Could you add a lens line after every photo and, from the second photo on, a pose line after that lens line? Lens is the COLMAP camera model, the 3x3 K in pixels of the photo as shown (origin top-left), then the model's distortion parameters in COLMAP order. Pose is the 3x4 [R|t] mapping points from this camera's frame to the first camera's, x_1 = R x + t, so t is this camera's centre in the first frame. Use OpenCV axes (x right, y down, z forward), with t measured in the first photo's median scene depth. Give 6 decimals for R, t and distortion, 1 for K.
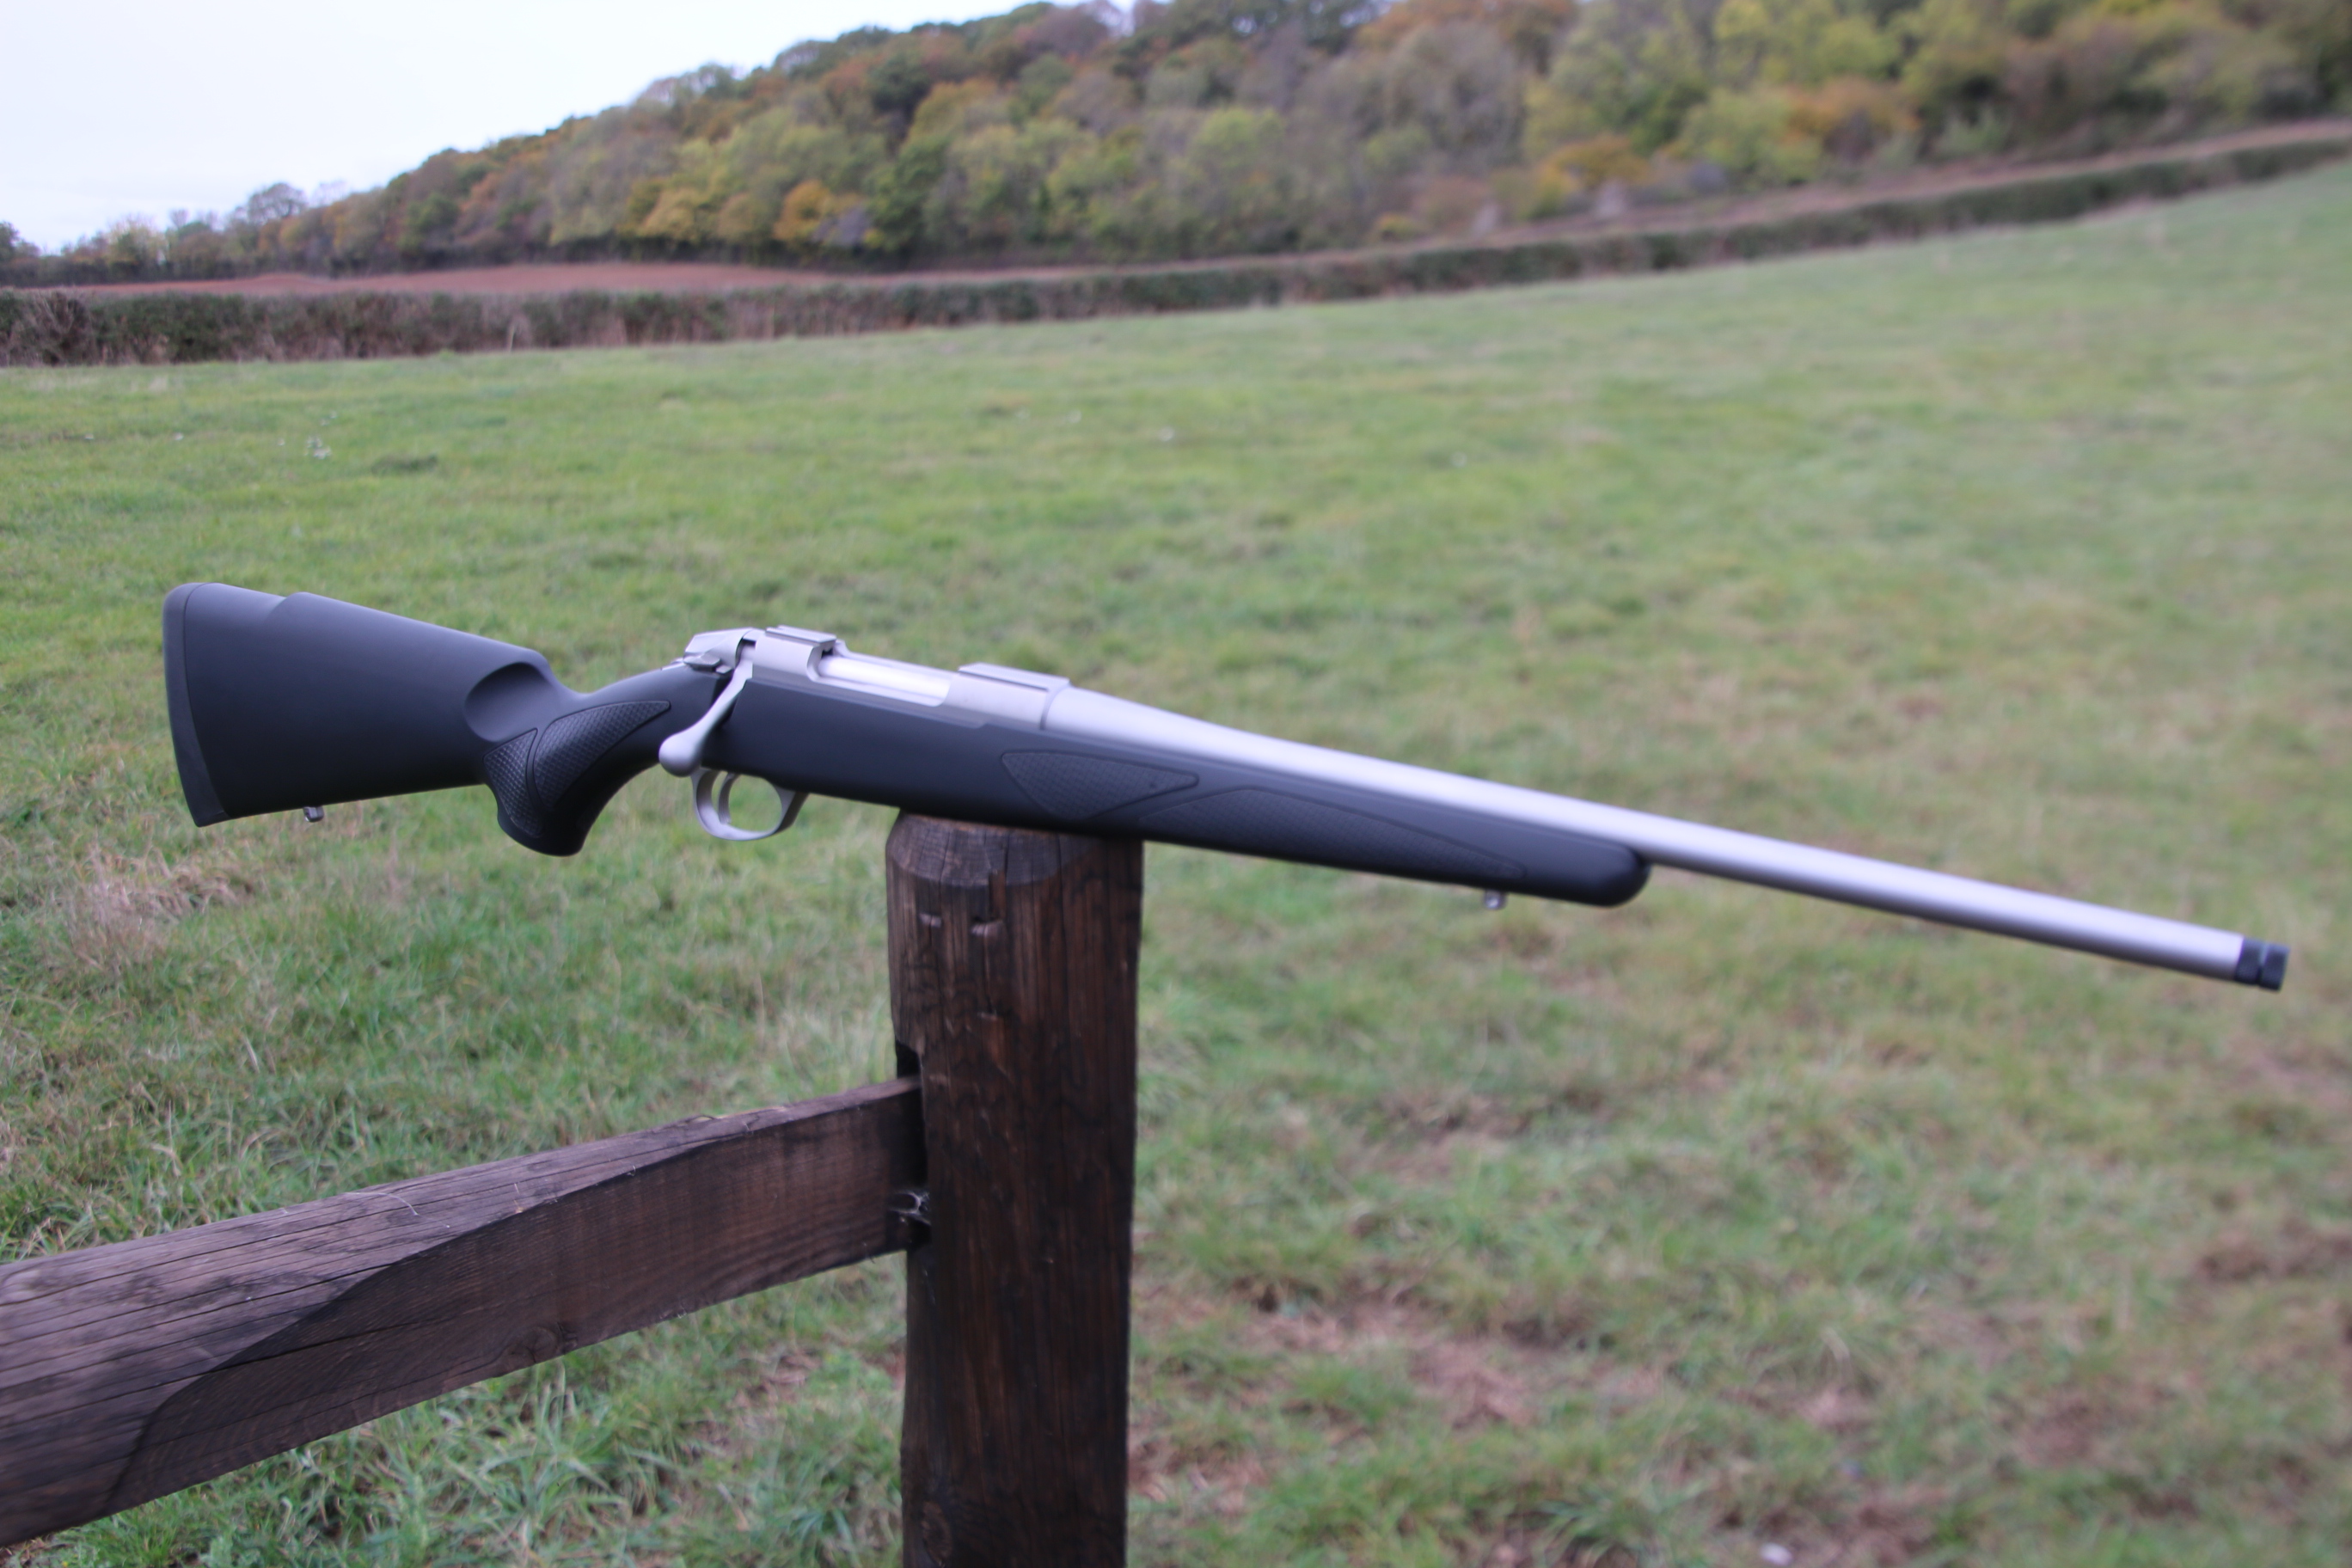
lens RADIAL K [[2200.2, 0, 1205.3], [0, 2200.2, 848.3], [0, 0, 1]] dist [0.004622, 0.000000]
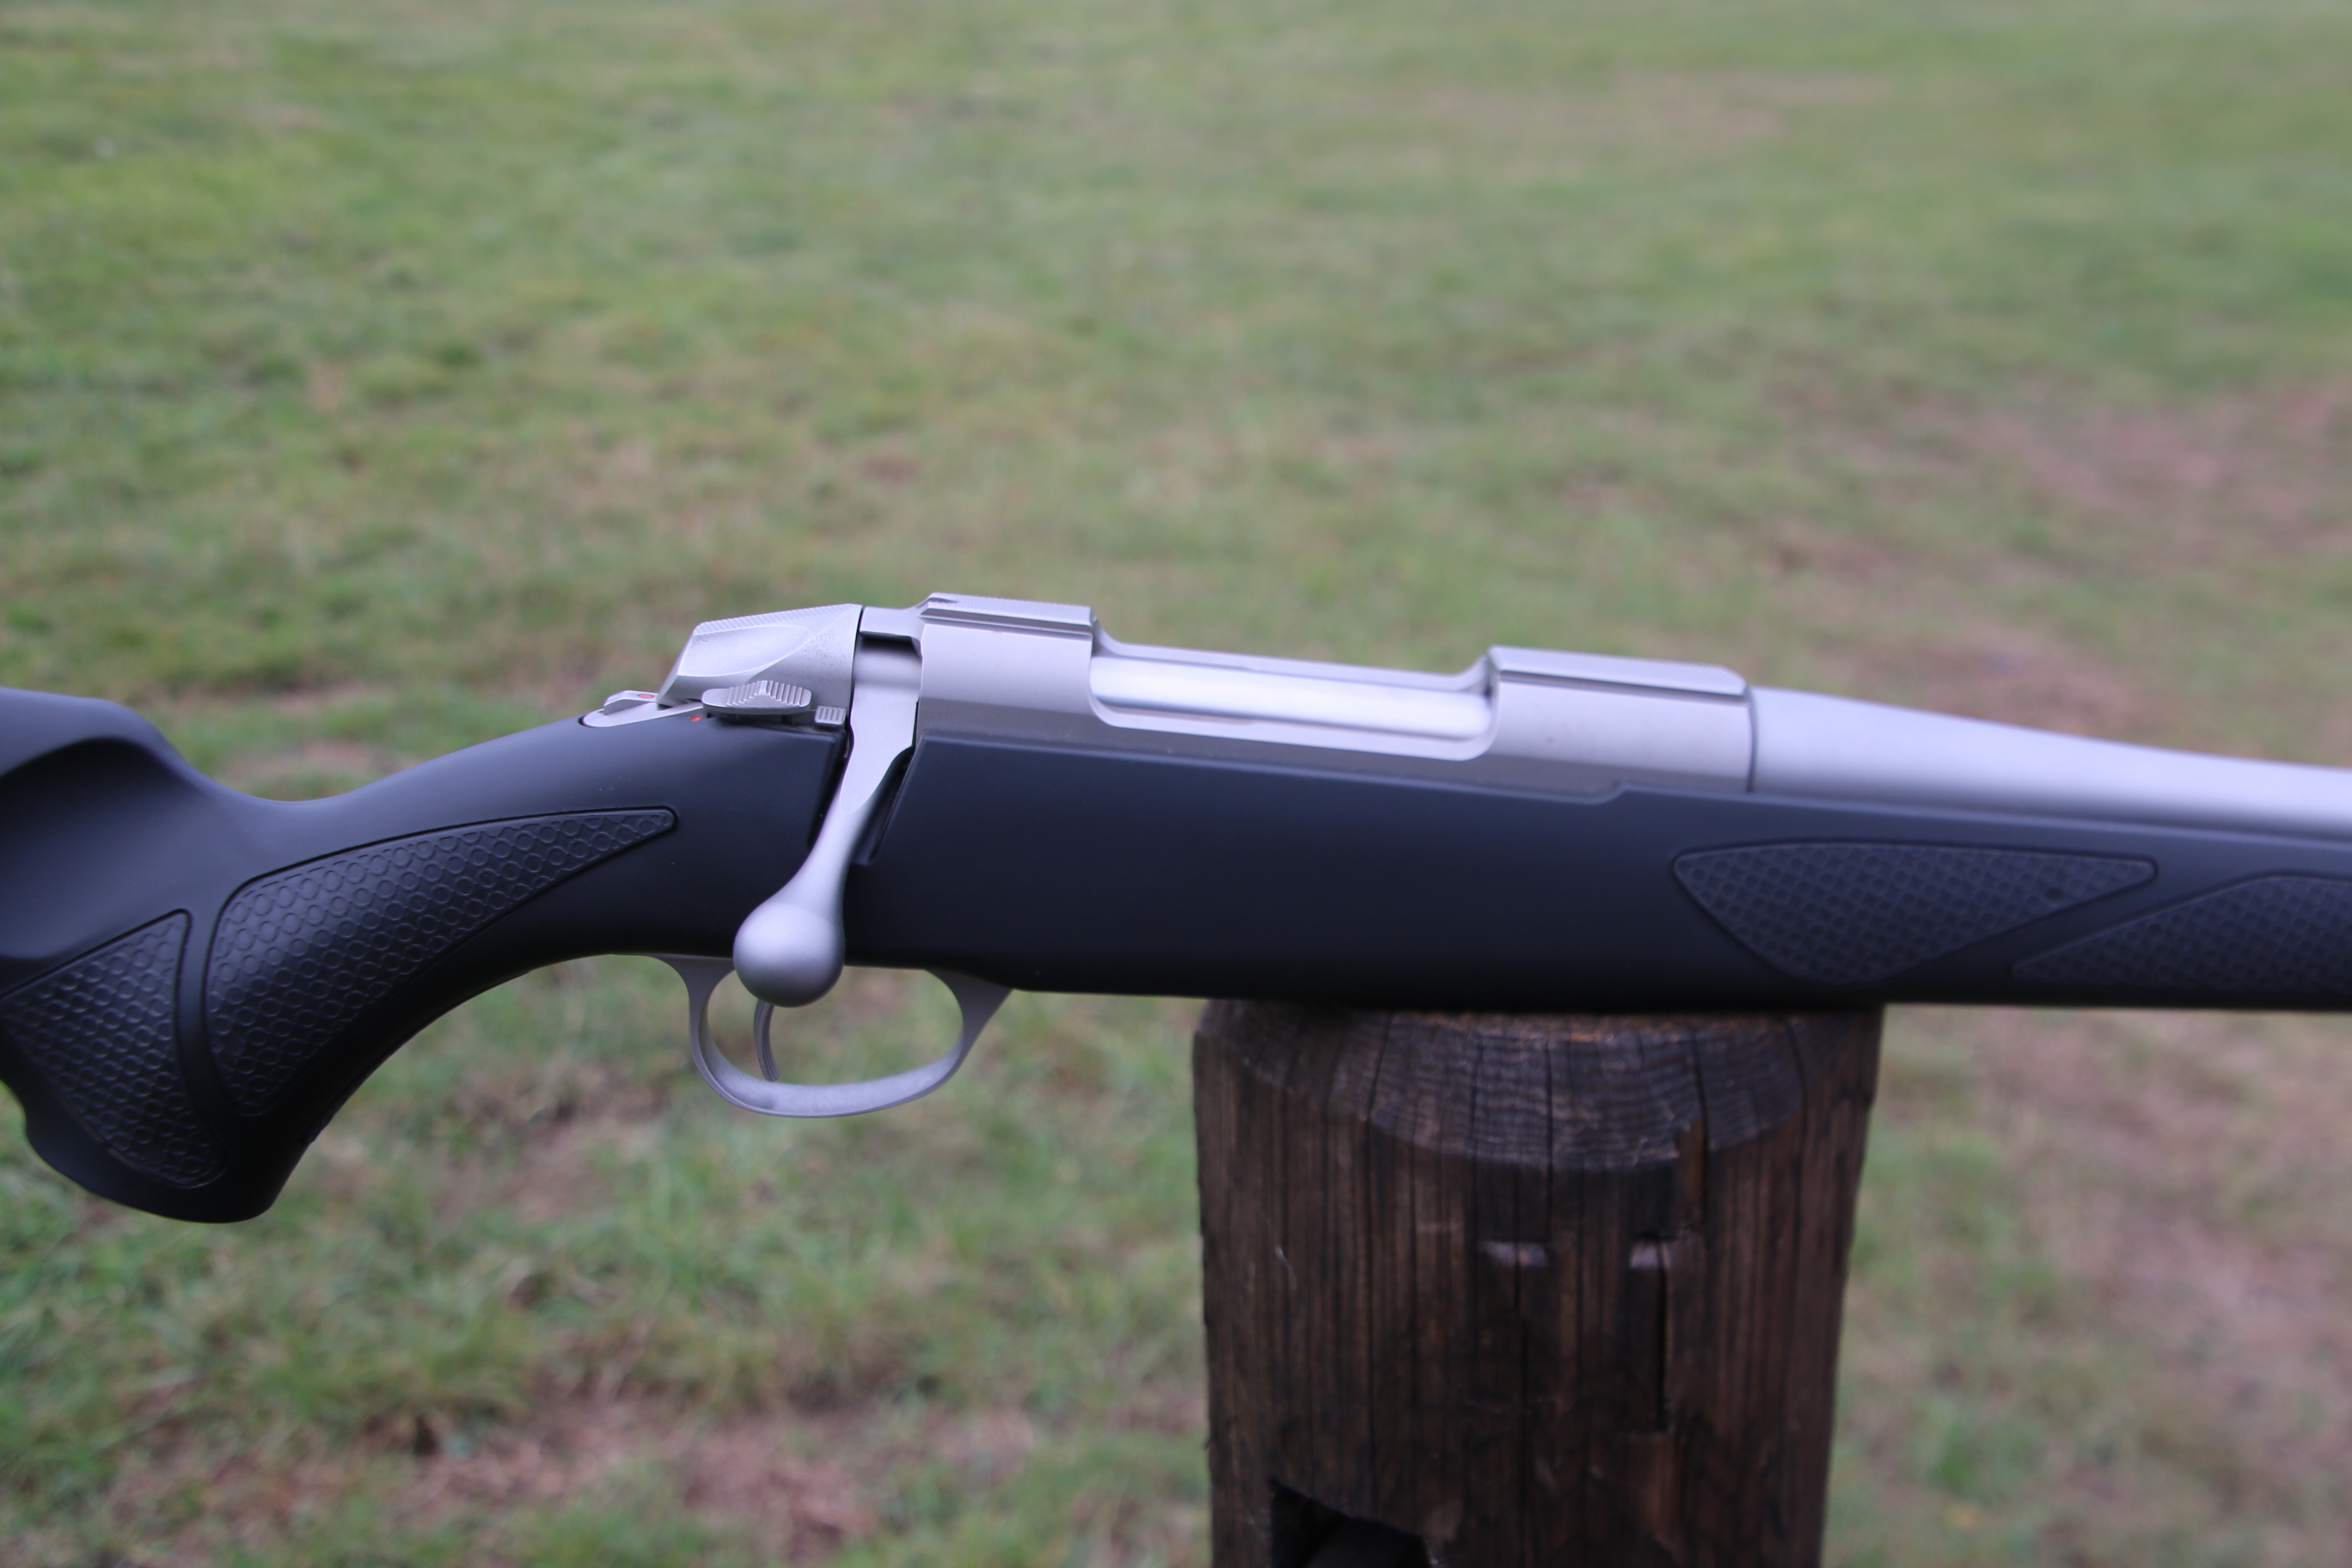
lens RADIAL K [[2698.0, 0, 1341.1], [0, 2698.0, 918.3], [0, 0, 1]] dist [0.080643, 0.000000]
pose [[0.864436, -0.147981, 0.480471, -0.089798], [0.100017, 0.987215, 0.124109, -0.022897], [-0.492694, -0.059229, 0.868185, 0.125261]]
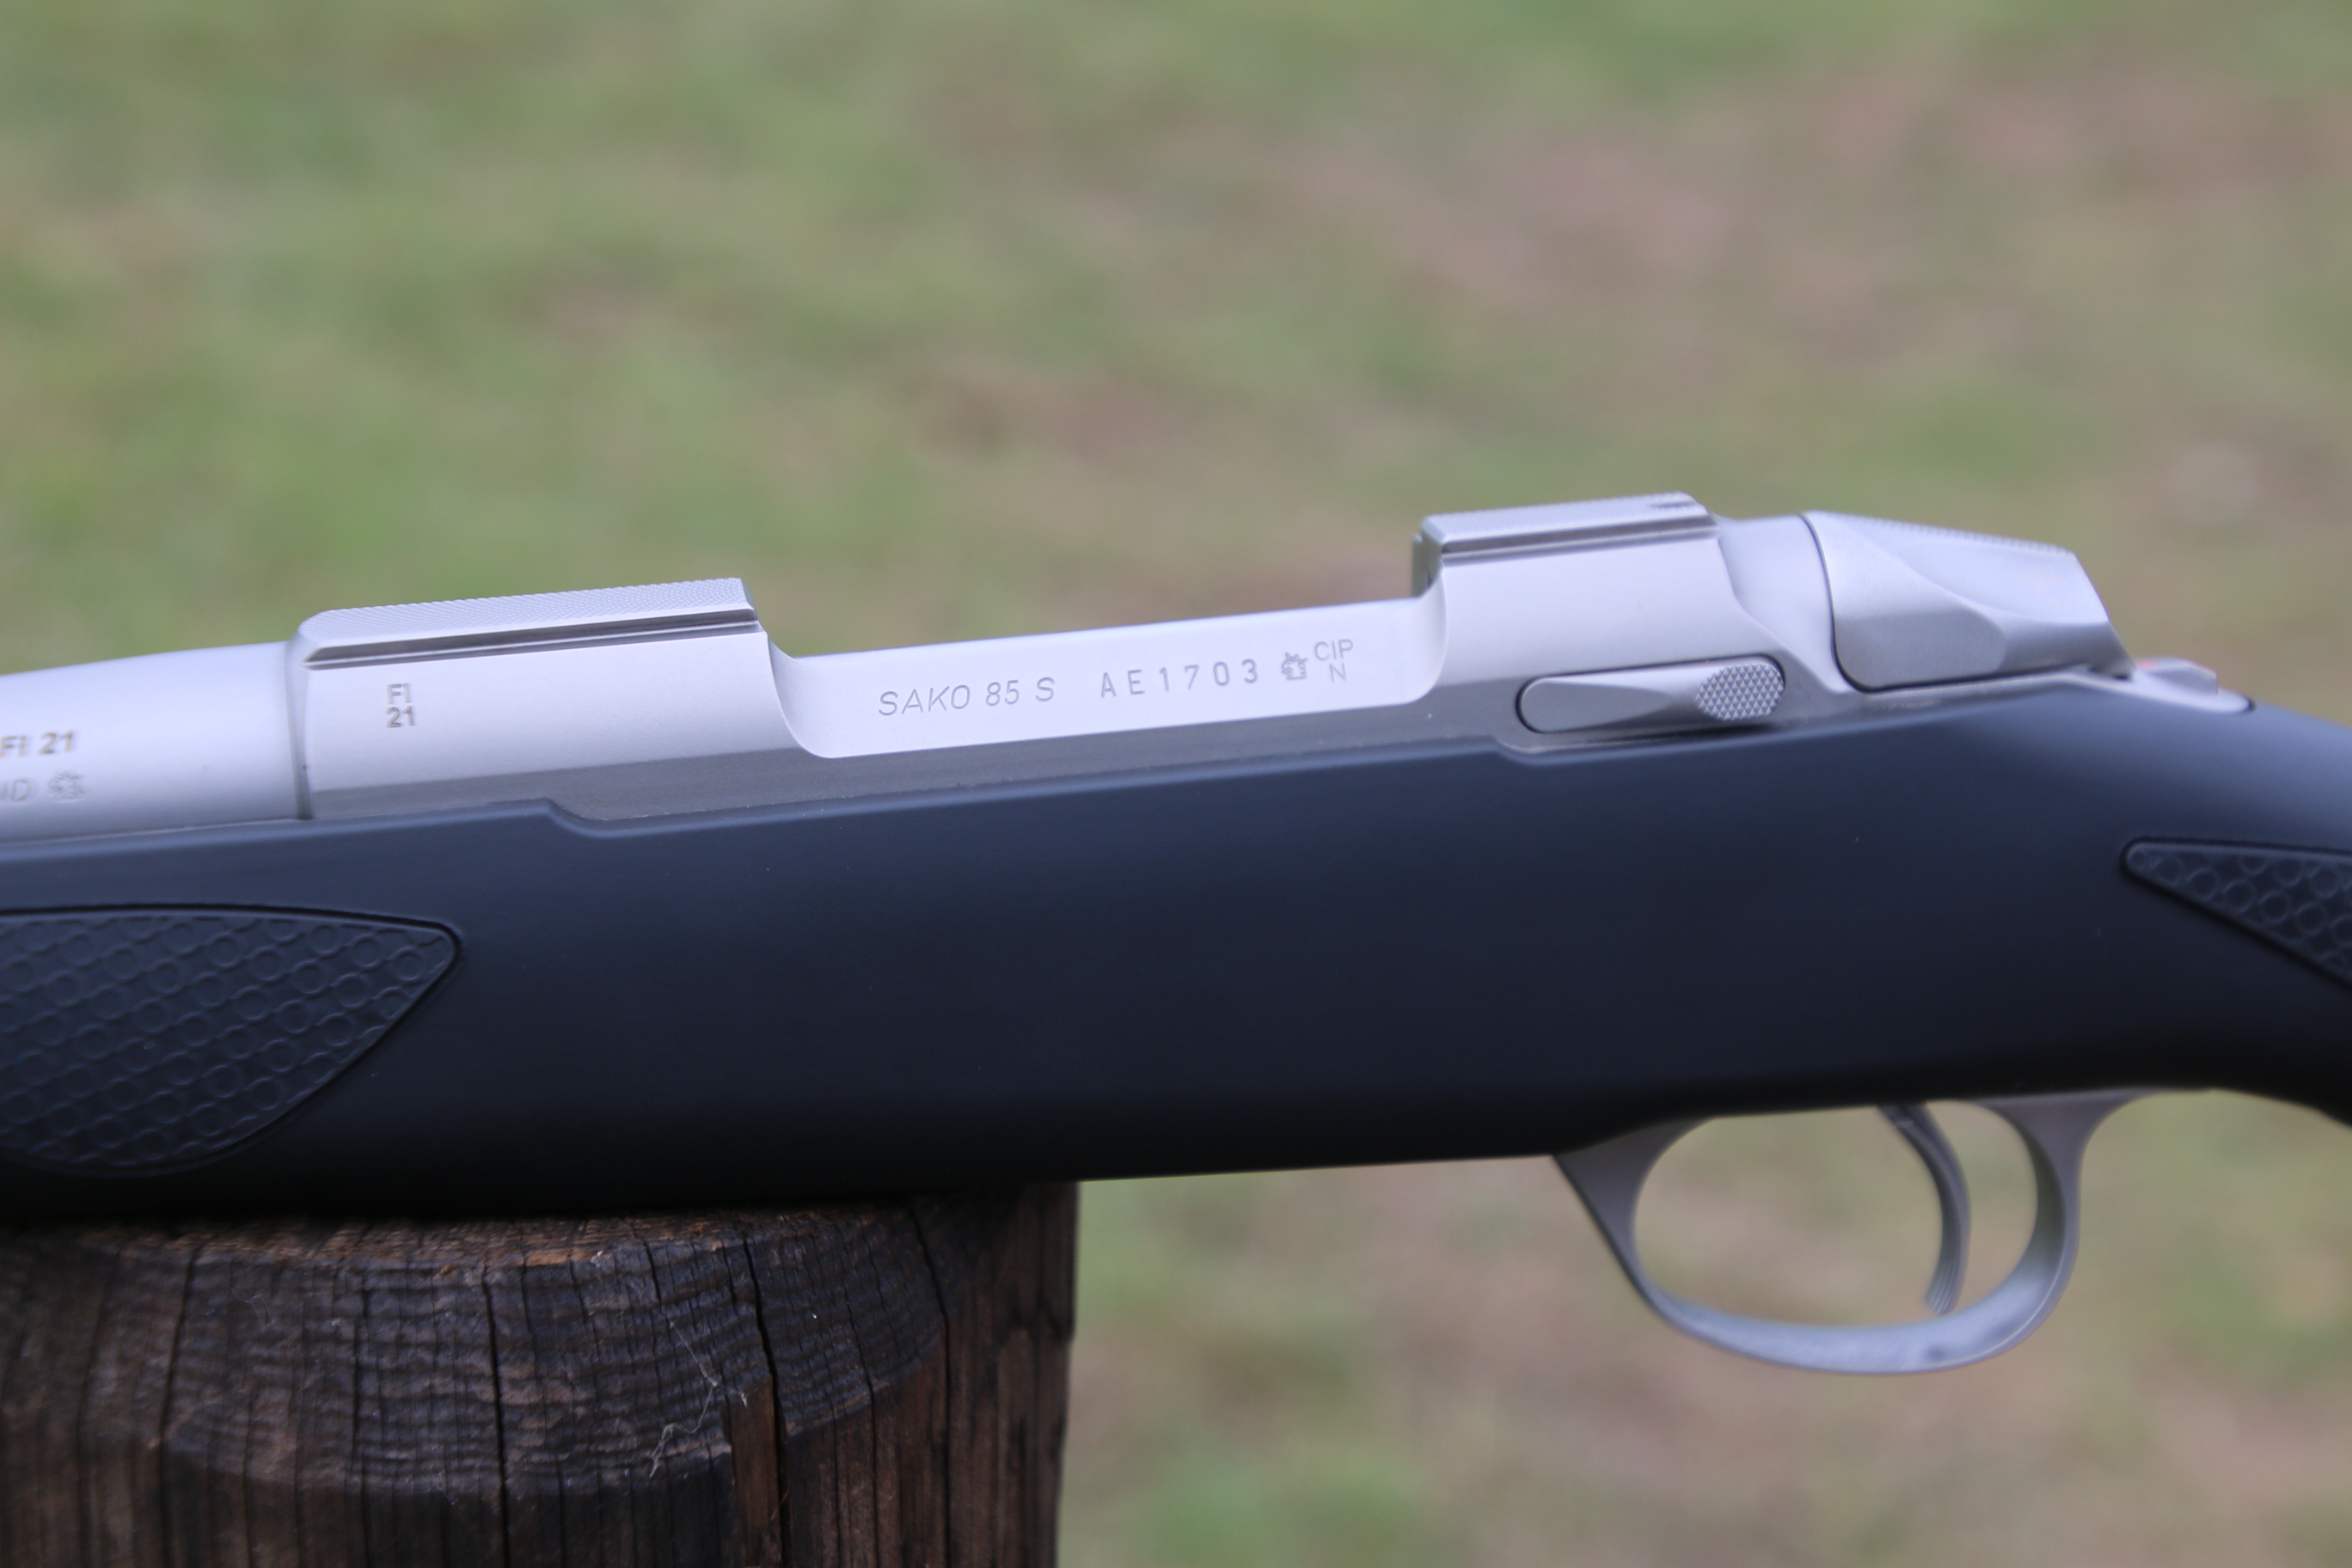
lens RADIAL K [[5156.6, 0, 1249.7], [0, 5156.6, 885.8], [0, 0, 1]] dist [0.451744, 0.000000]
pose [[0.736631, -0.179167, 0.652131, -0.094927], [0.147108, 0.983630, 0.104073, -0.022127], [-0.660102, 0.019271, 0.750929, 0.112960]]
